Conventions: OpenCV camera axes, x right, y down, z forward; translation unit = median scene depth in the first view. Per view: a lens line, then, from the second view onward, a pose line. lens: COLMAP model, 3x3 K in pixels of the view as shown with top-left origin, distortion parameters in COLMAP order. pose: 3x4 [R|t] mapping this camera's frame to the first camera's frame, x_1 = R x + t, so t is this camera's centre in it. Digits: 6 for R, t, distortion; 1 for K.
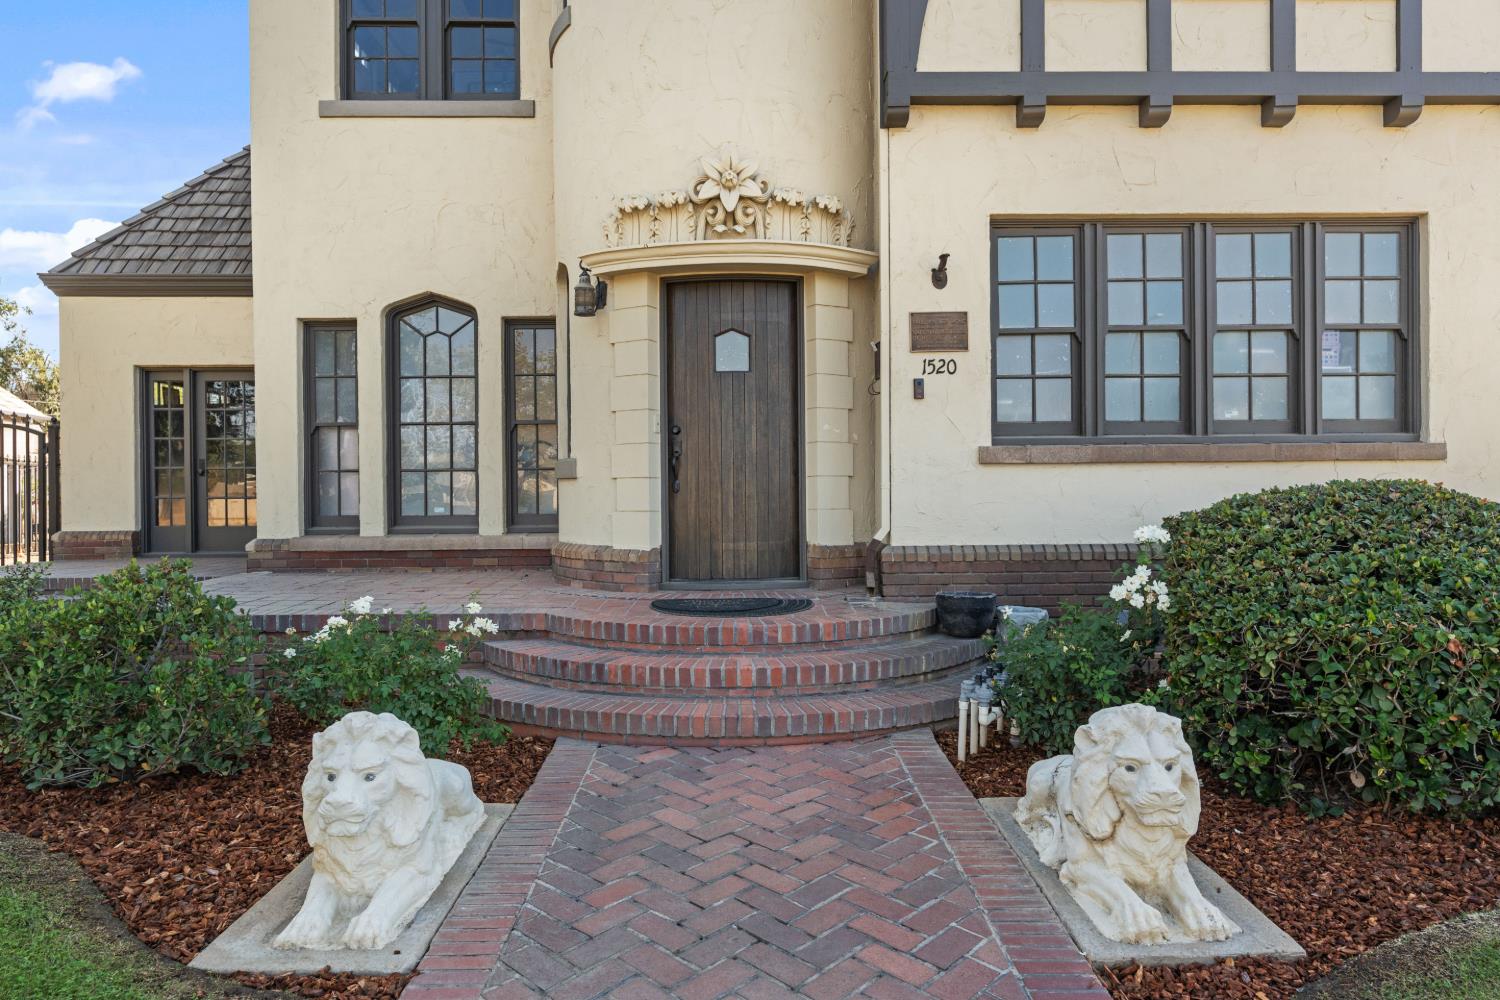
lens RADIAL K [[914.0, 0, 750.0], [0, 914.0, 500.0], [0, 0, 1]] dist [0.016590, 0.000757]
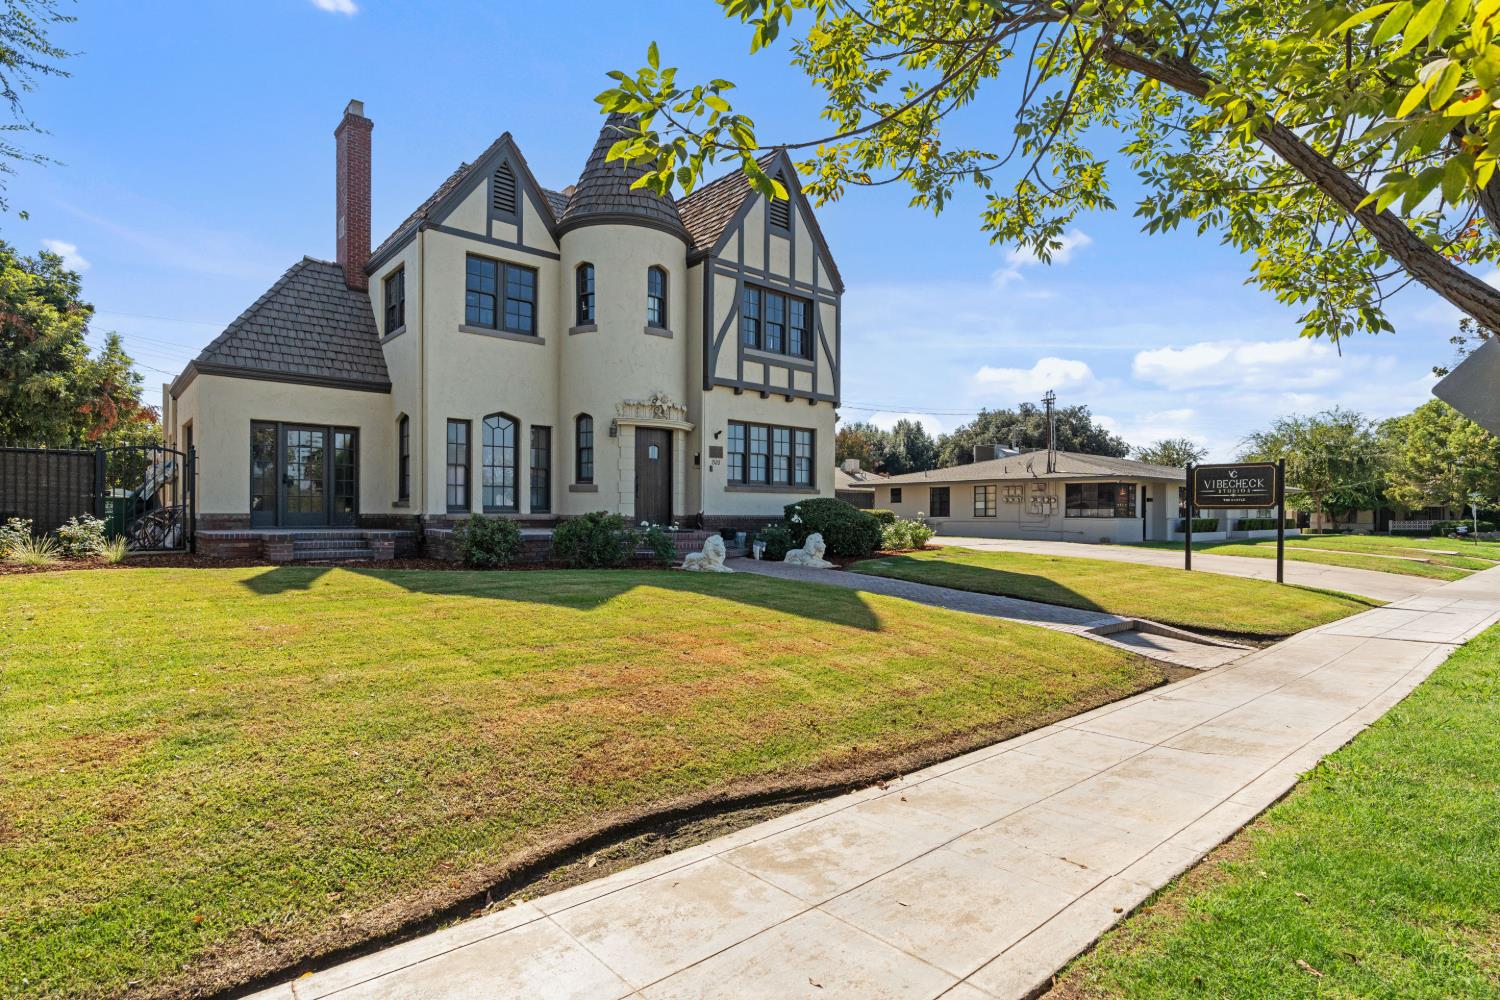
lens RADIAL K [[764.0, 0, 750.0], [0, 764.0, 500.0], [0, 0, 1]] dist [0.000721, 0.000344]
pose [[0.769339, 0.024993, 0.638351, -1.432357], [-0.007228, 0.999511, -0.030421, 0.074910], [-0.638800, 0.018790, 0.769144, -1.195599]]
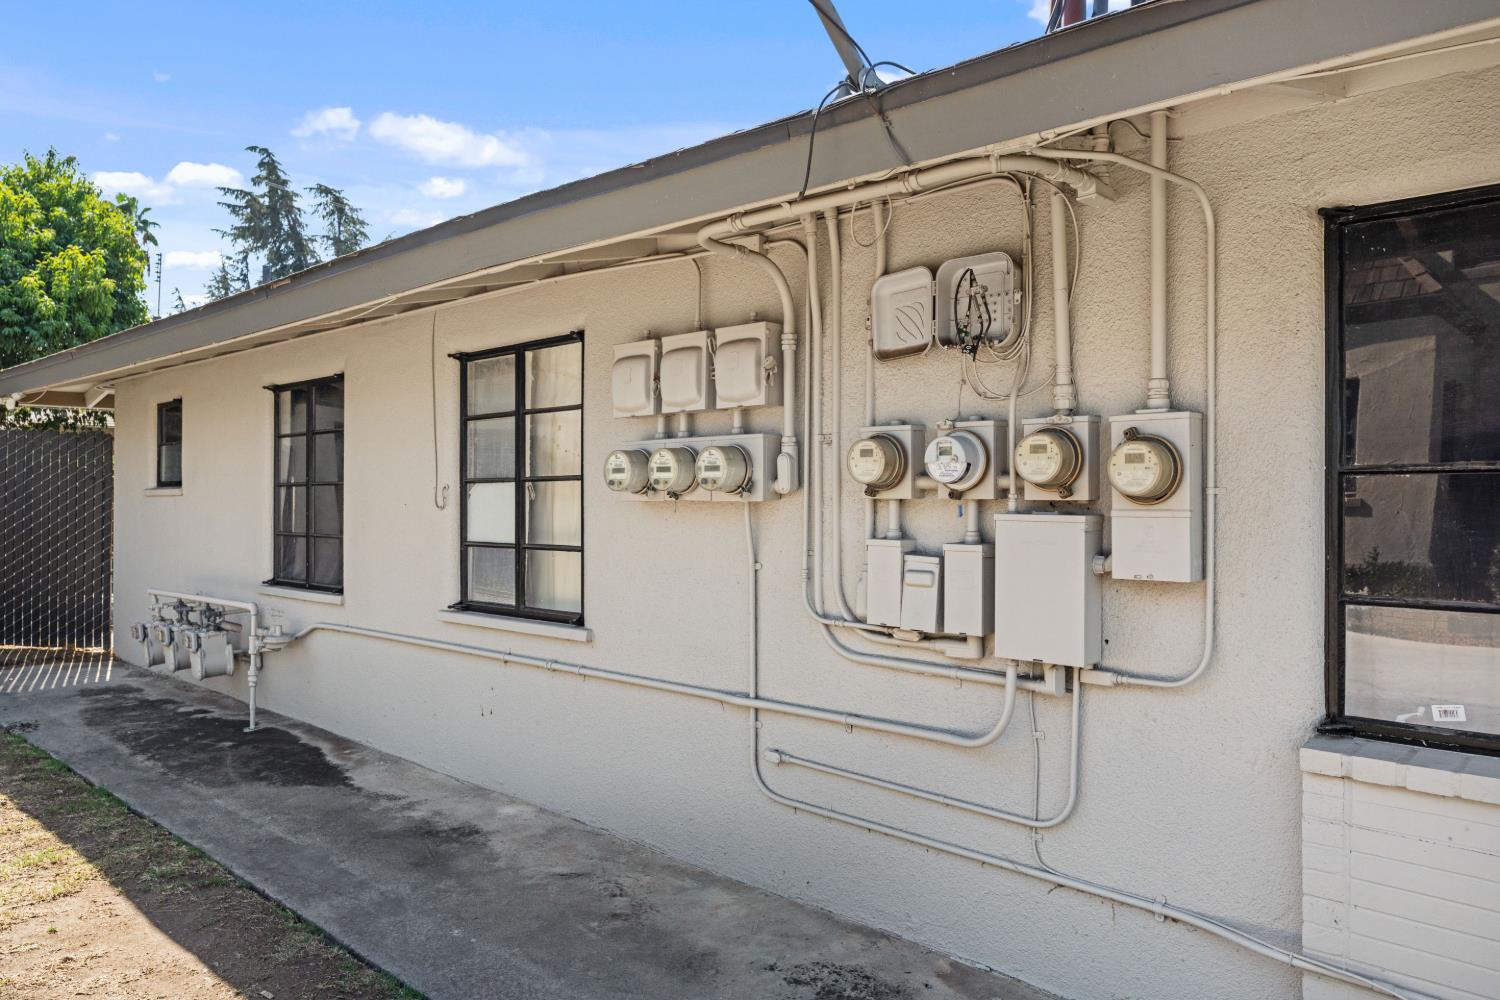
lens RADIAL K [[1013.0, 0, 750.0], [0, 1013.0, 500.0], [0, 0, 1]] dist [-0.000081, -0.000014]
pose [[0.687360, 0.015429, 0.726153, -0.899510], [-0.008475, 0.999877, -0.013222, 0.056923], [-0.726267, 0.002934, 0.687406, -0.896719]]
